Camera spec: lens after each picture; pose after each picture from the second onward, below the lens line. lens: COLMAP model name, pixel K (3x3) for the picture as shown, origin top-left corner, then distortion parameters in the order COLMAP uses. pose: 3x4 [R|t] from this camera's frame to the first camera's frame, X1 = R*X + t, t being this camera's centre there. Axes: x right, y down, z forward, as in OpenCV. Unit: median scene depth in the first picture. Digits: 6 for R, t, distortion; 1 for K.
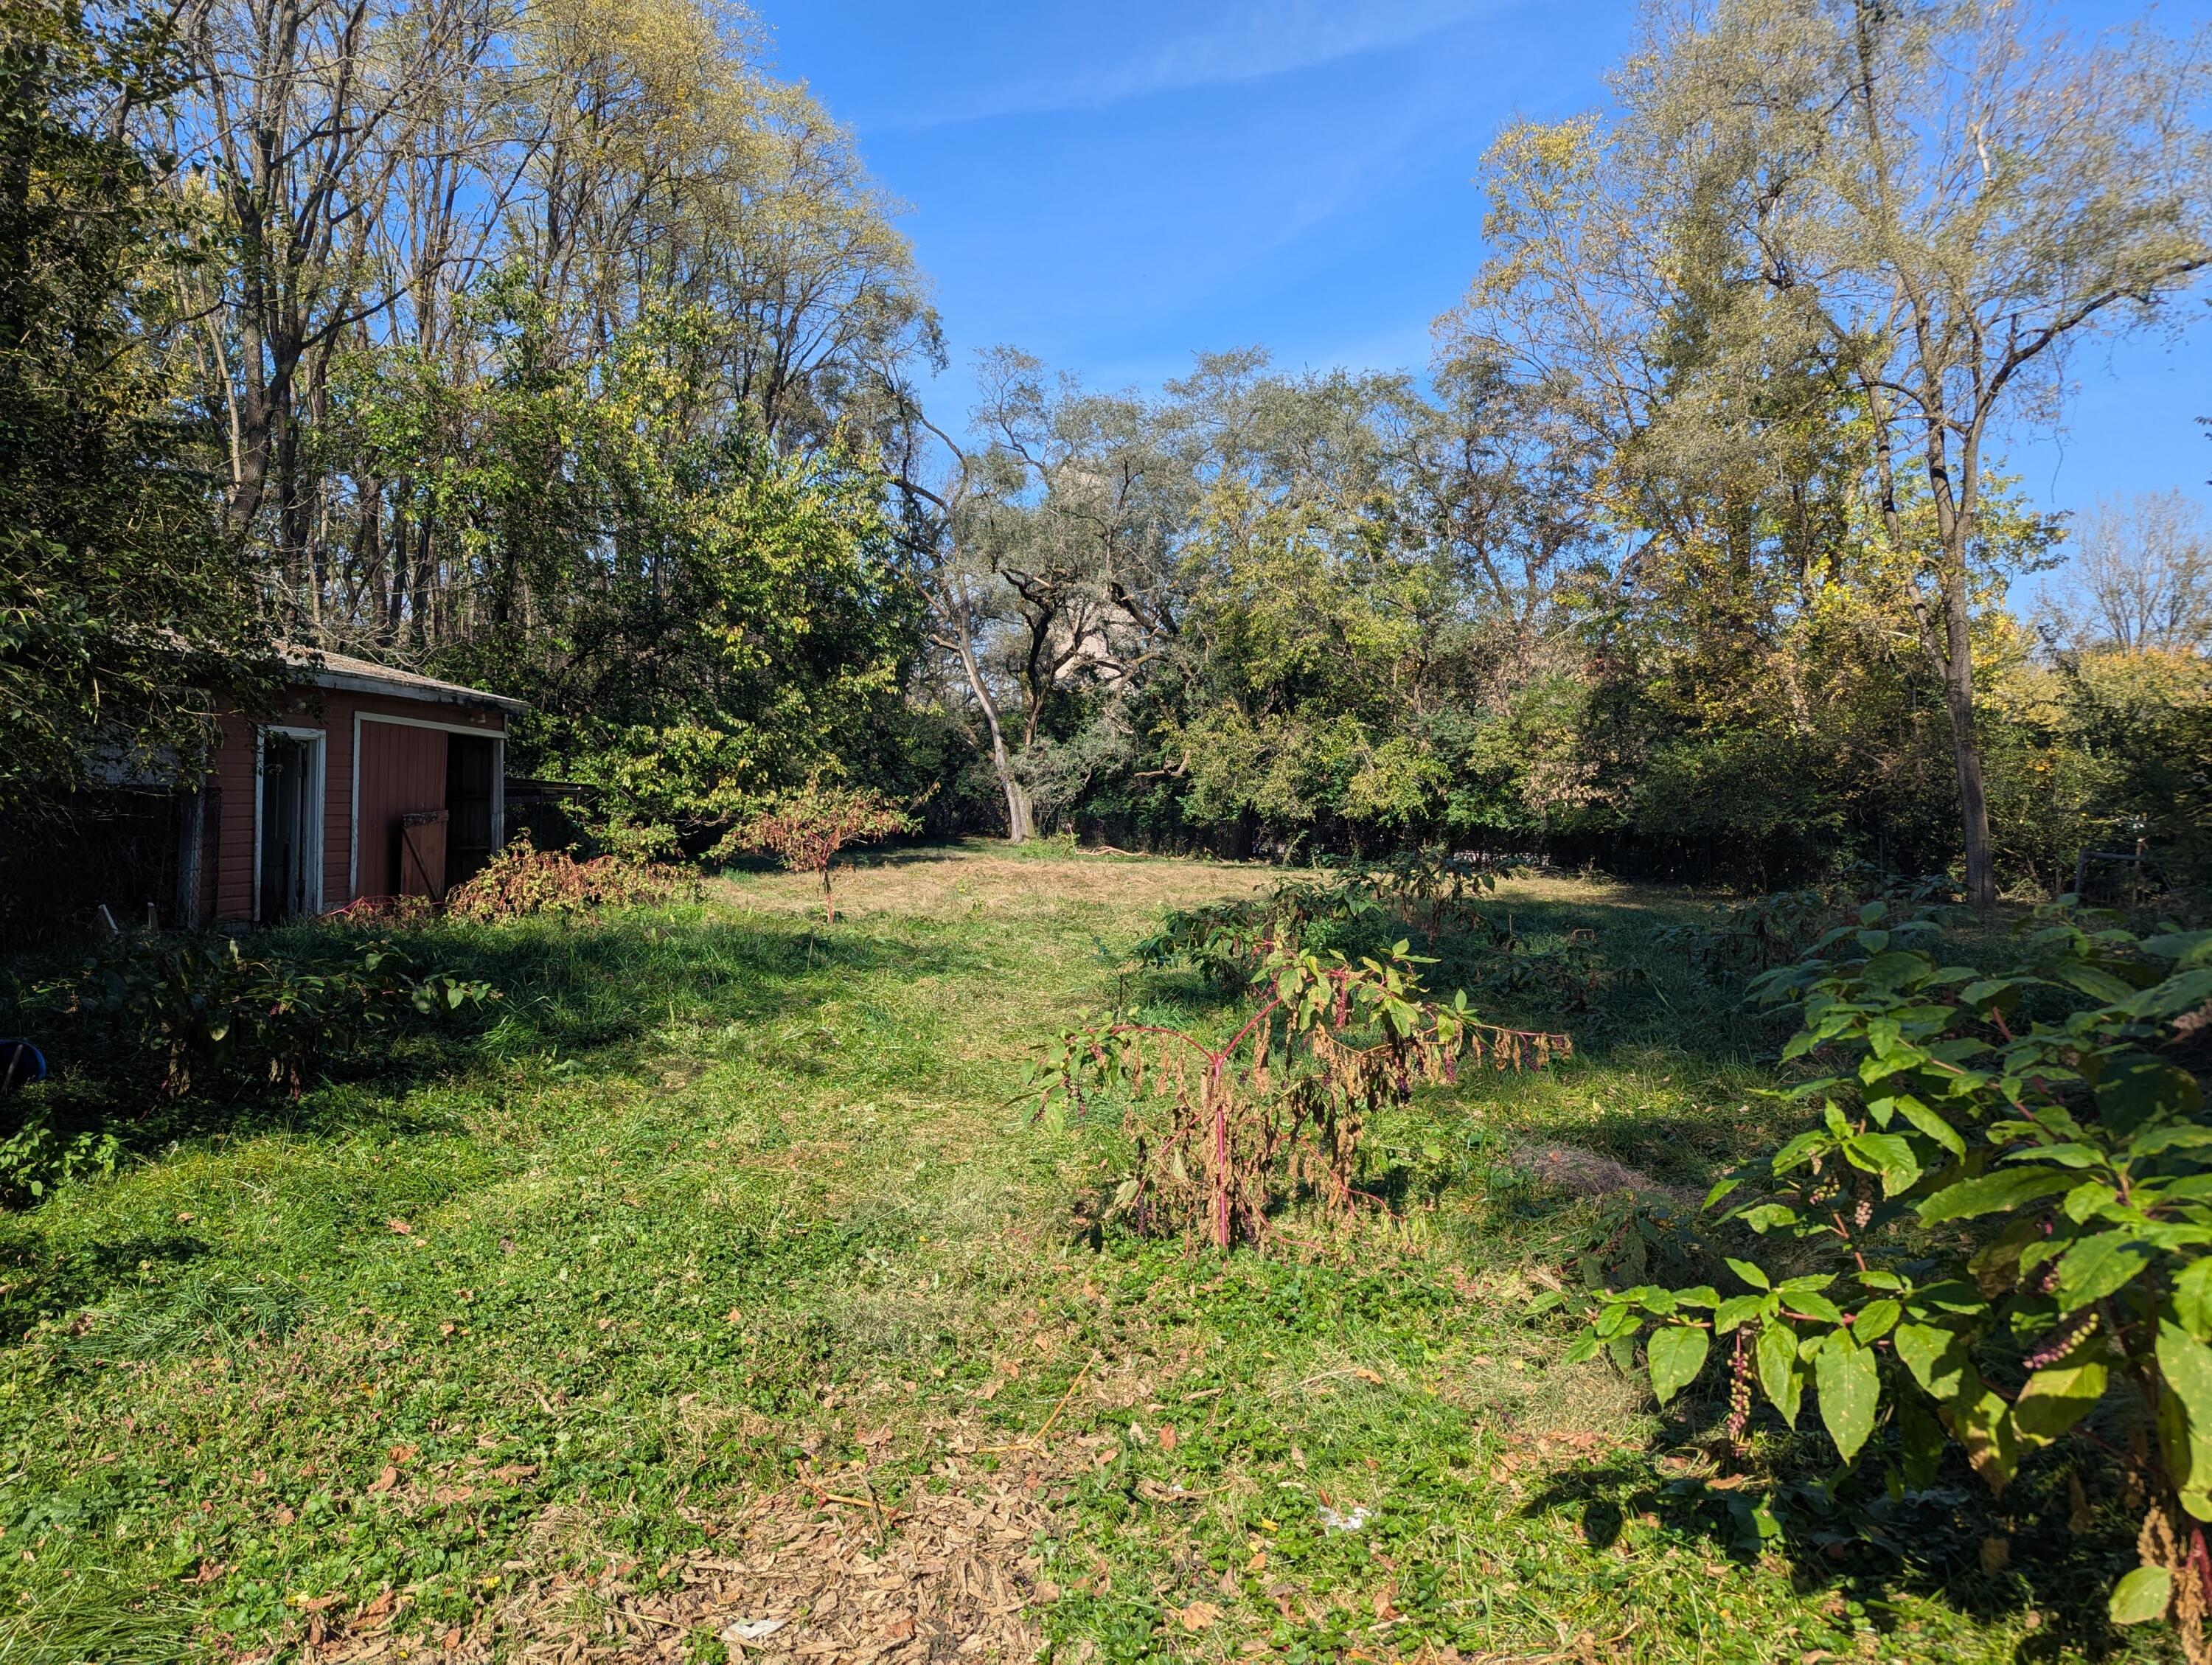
lens RADIAL K [[1553.2, 0, 1105.2], [0, 1553.2, 820.2], [0, 0, 1]] dist [0.066820, -0.058698]
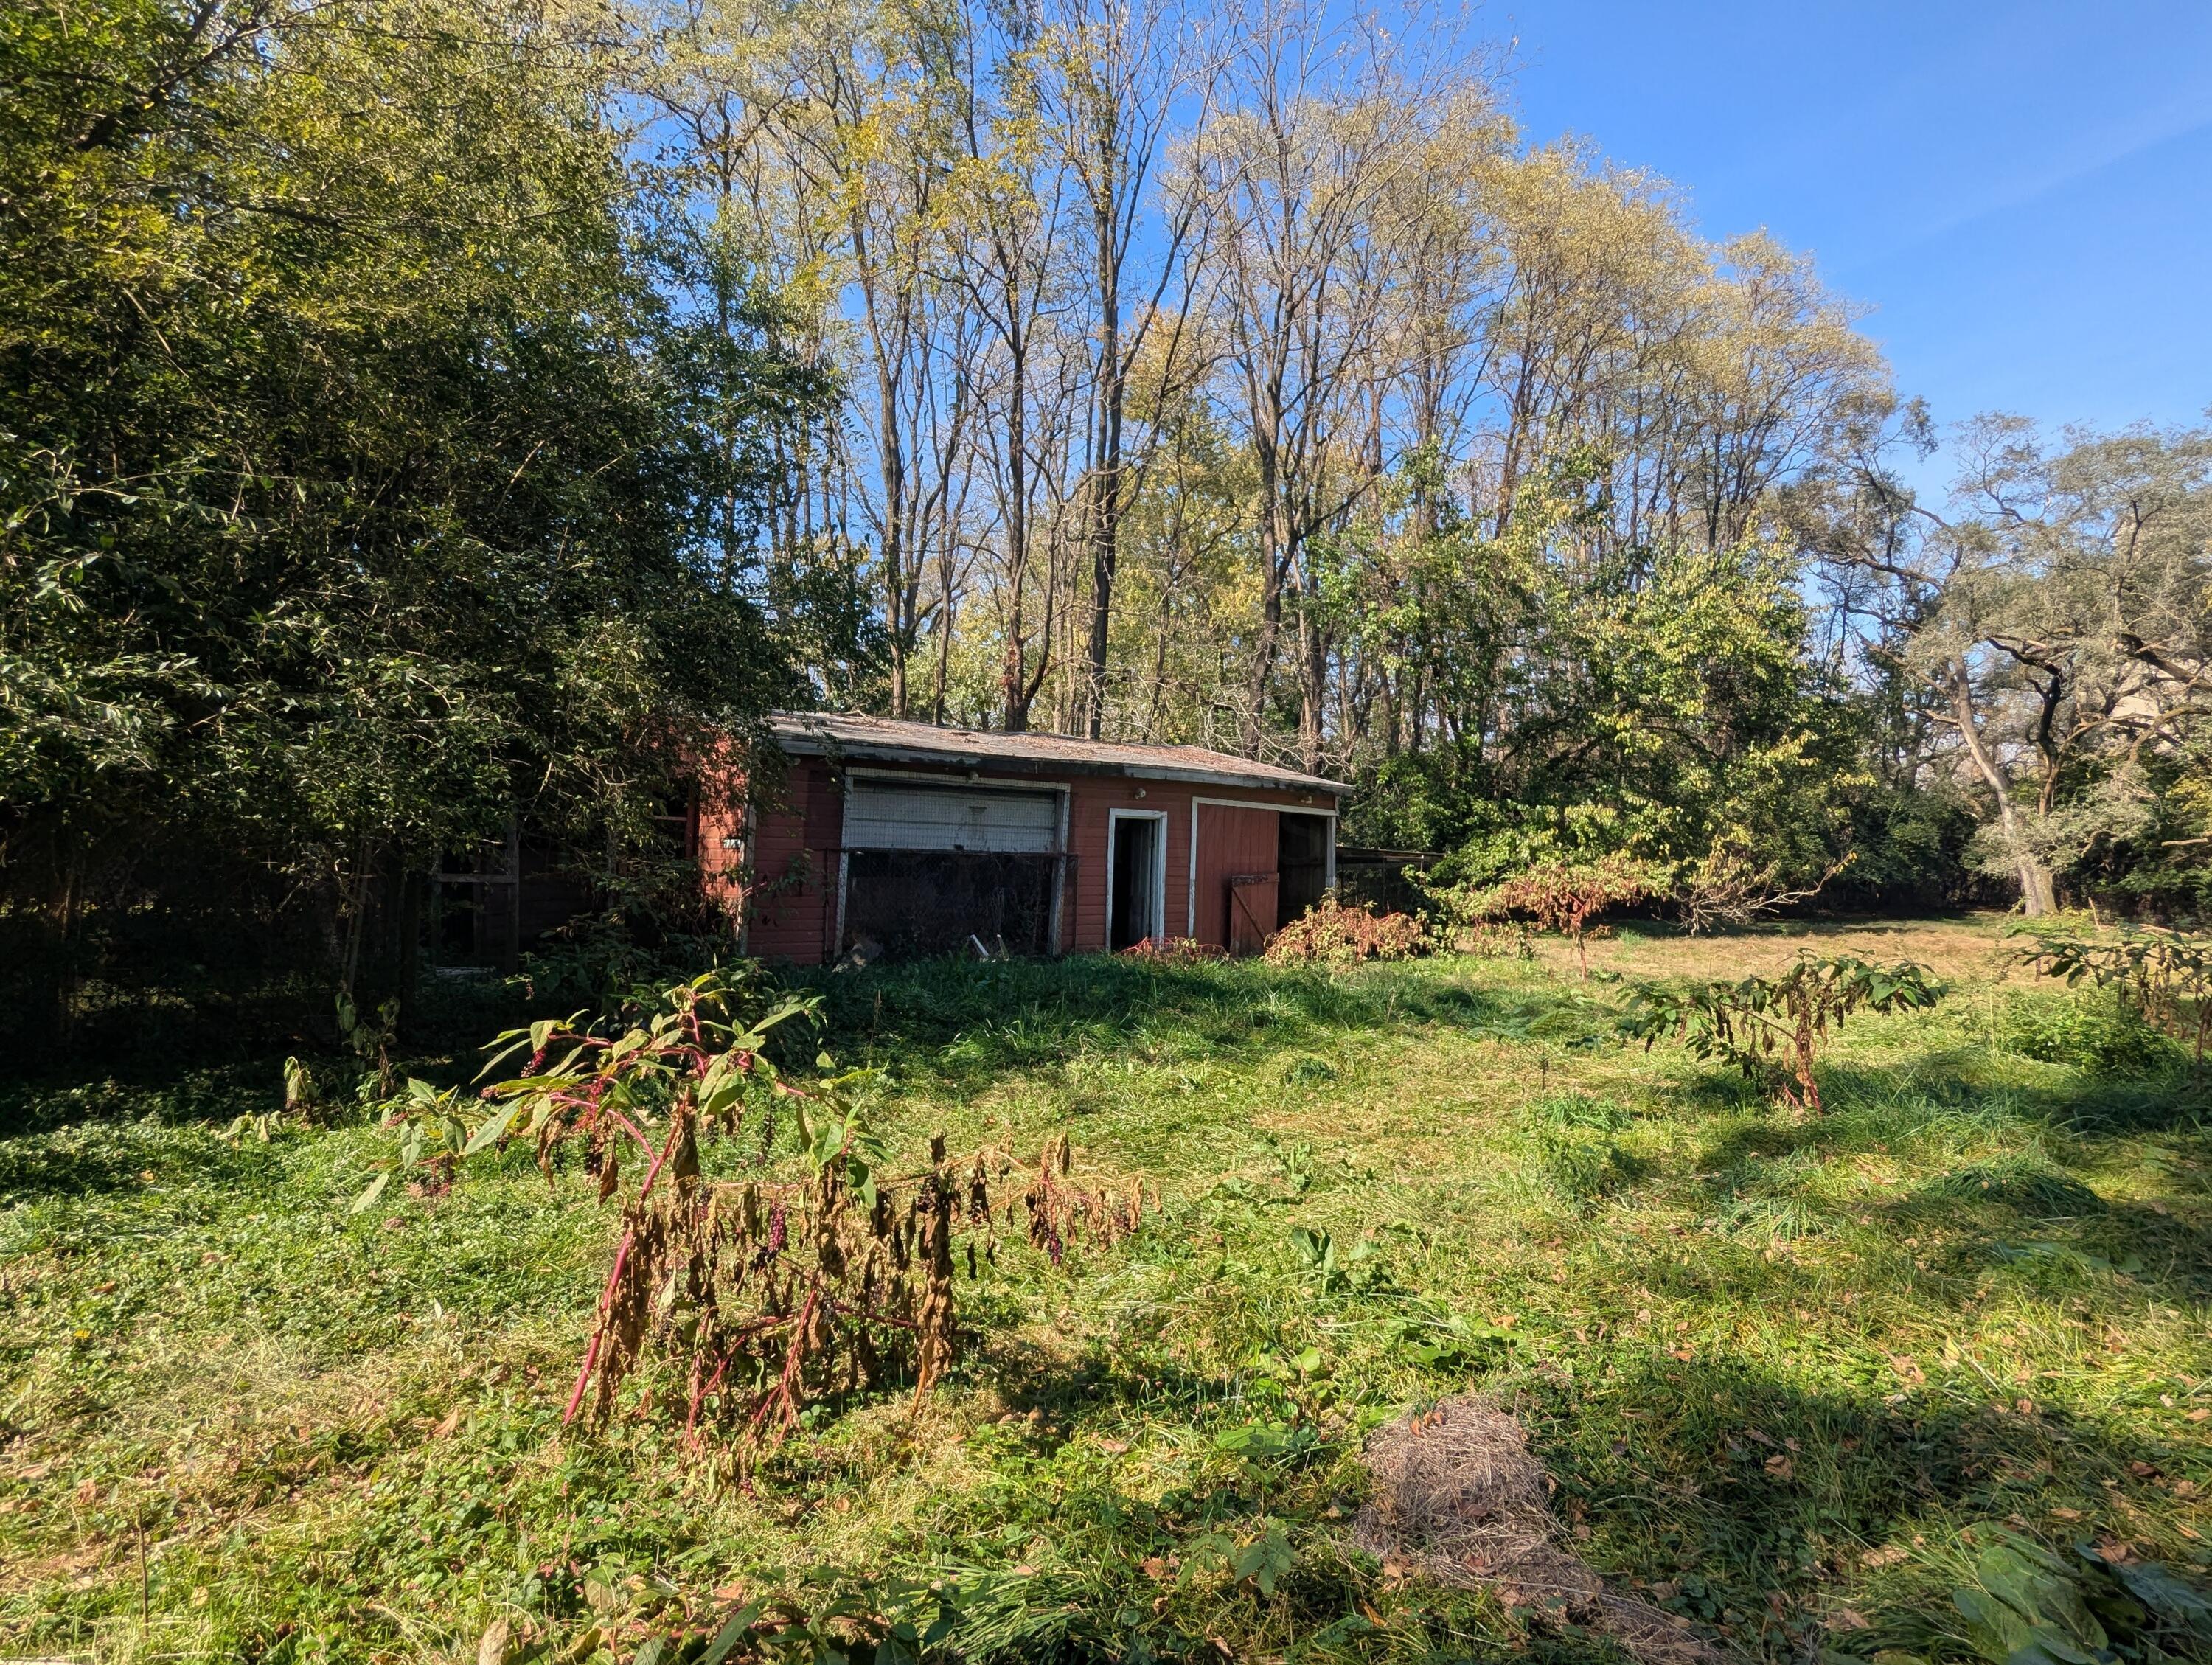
lens RADIAL K [[1238.9, 0, 1106.0], [0, 1238.9, 832.5], [0, 0, 1]] dist [0.004753, 0.001351]
pose [[0.740616, -0.022246, -0.671561, 0.071567], [-0.009883, 0.998983, -0.043992, 0.002892], [0.671856, 0.039218, 0.739643, 0.085118]]
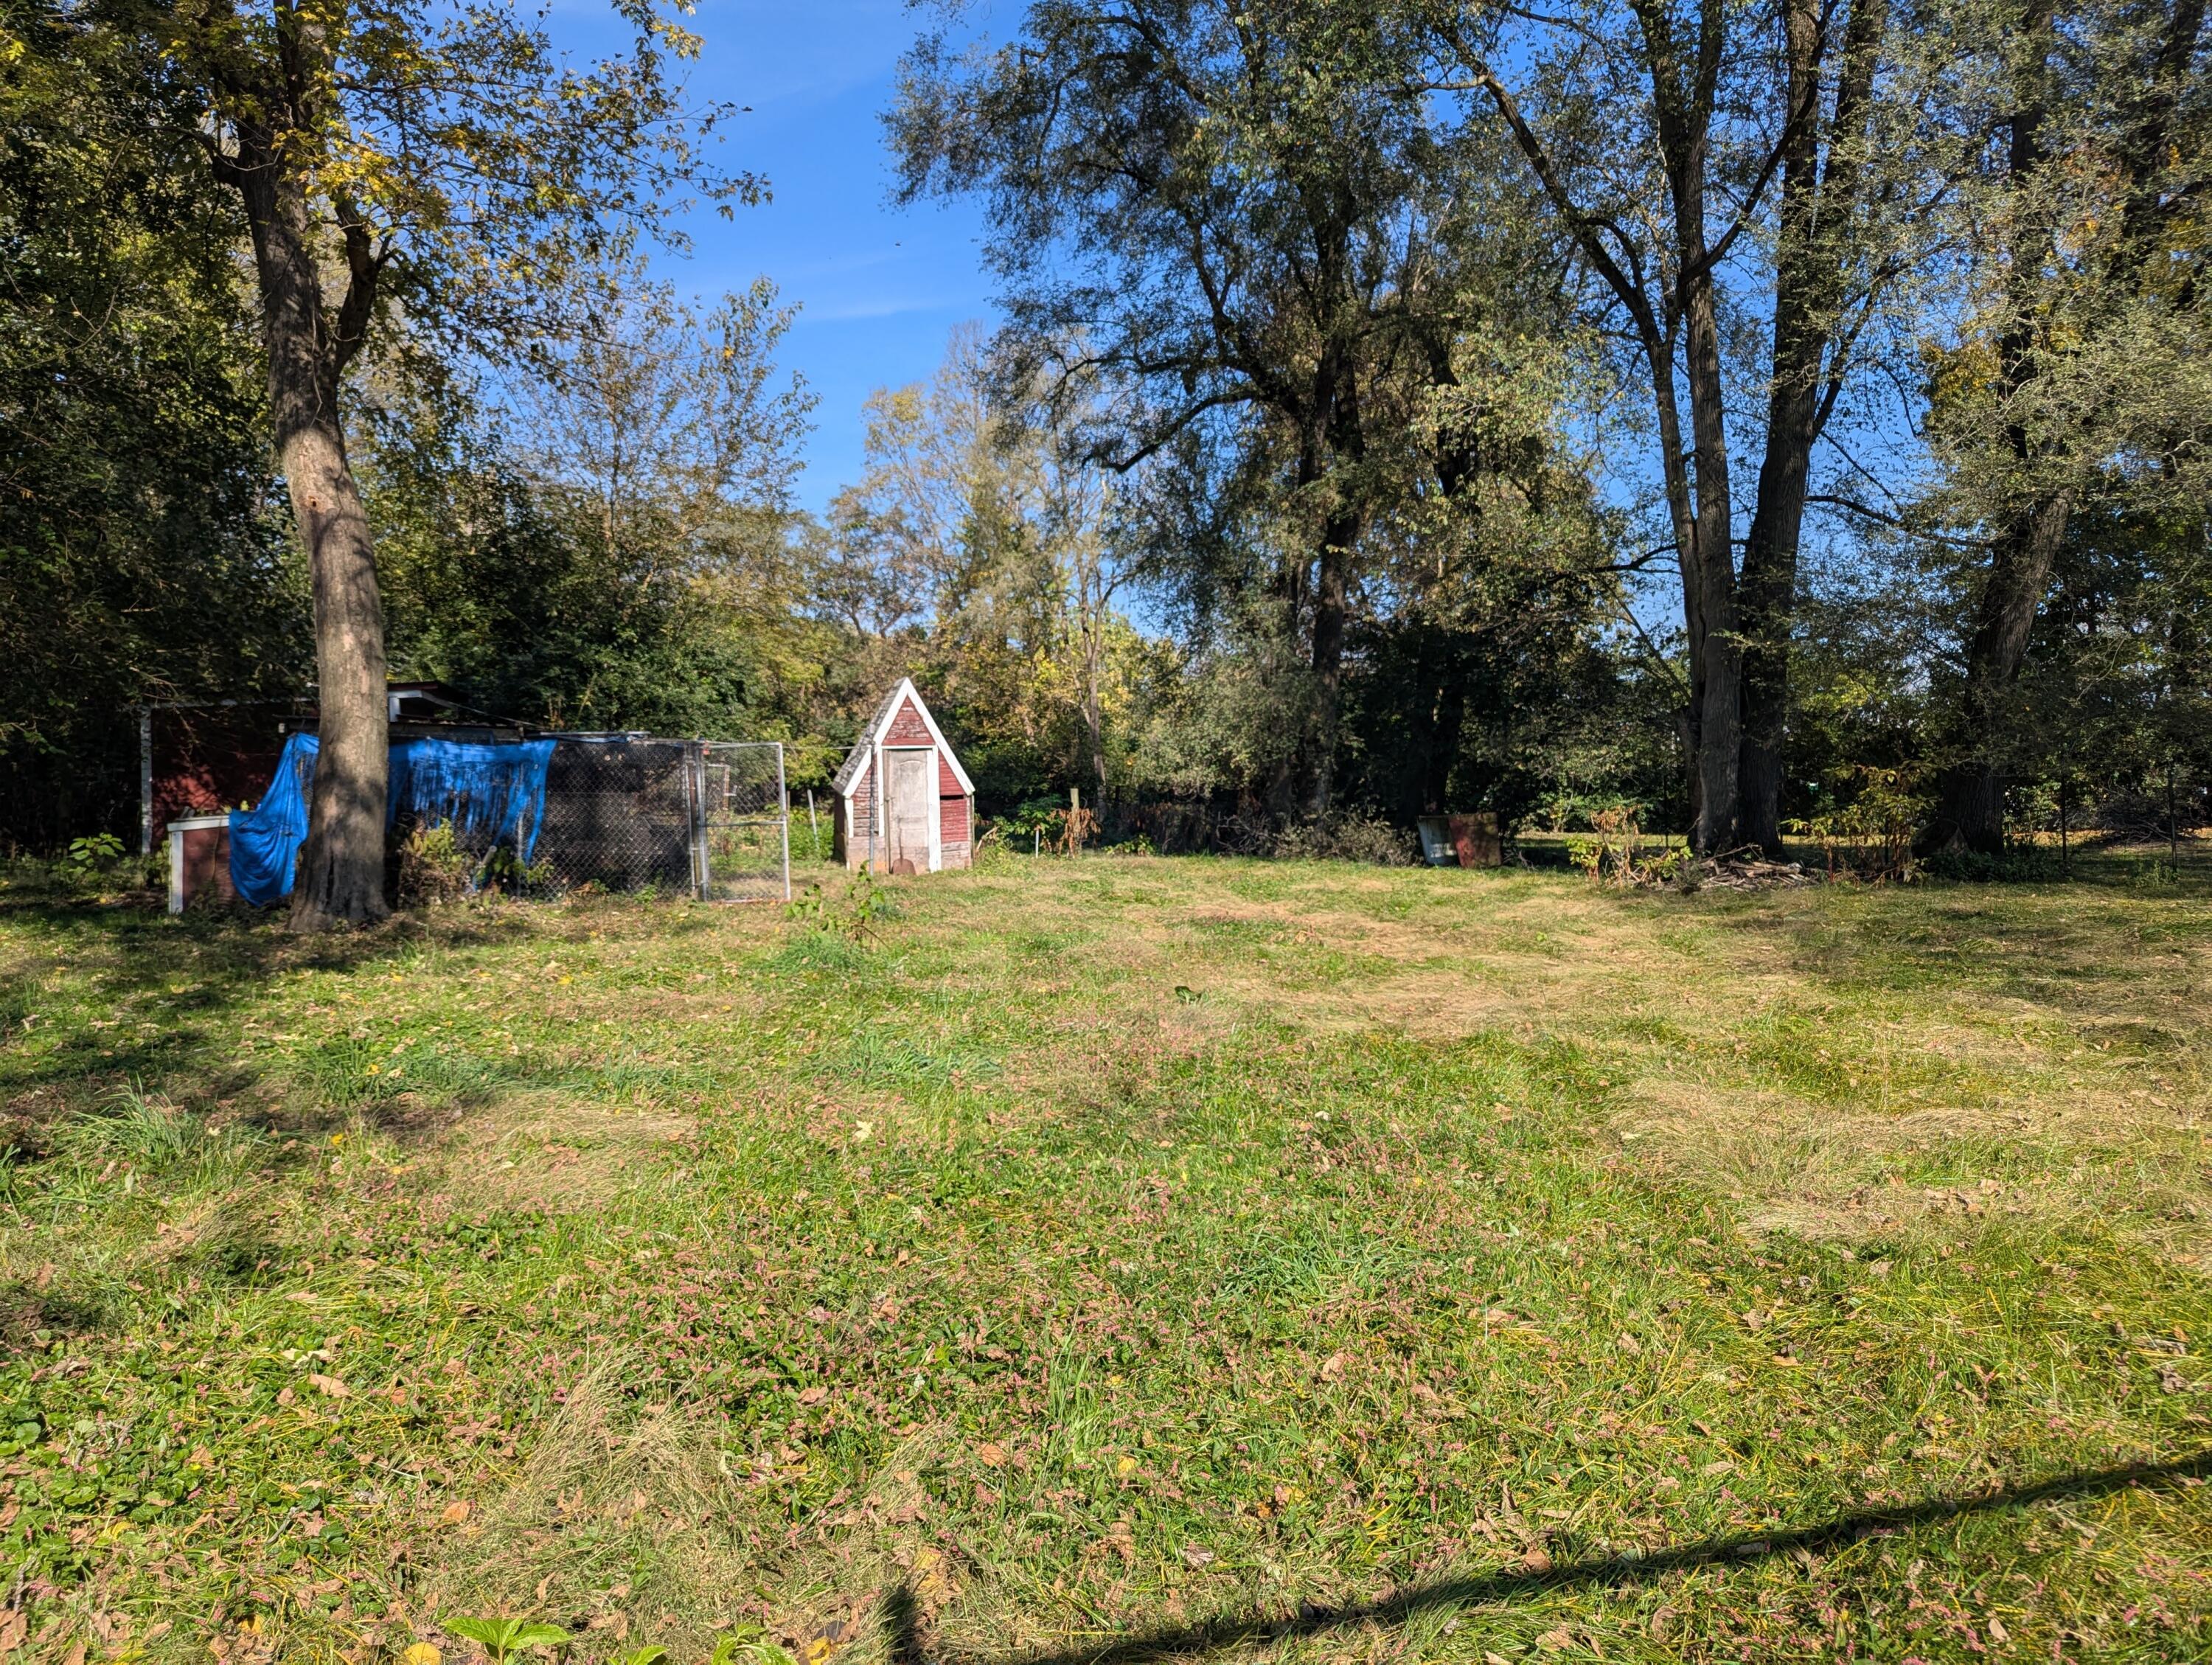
lens RADIAL K [[1553.2, 0, 1105.2], [0, 1553.2, 820.2], [0, 0, 1]] dist [0.066820, -0.058698]
pose [[0.897756, -0.007539, 0.440428, -0.414003], [-0.002498, 0.999750, 0.022205, -0.001481], [-0.440485, -0.021035, 0.897513, -0.985241]]
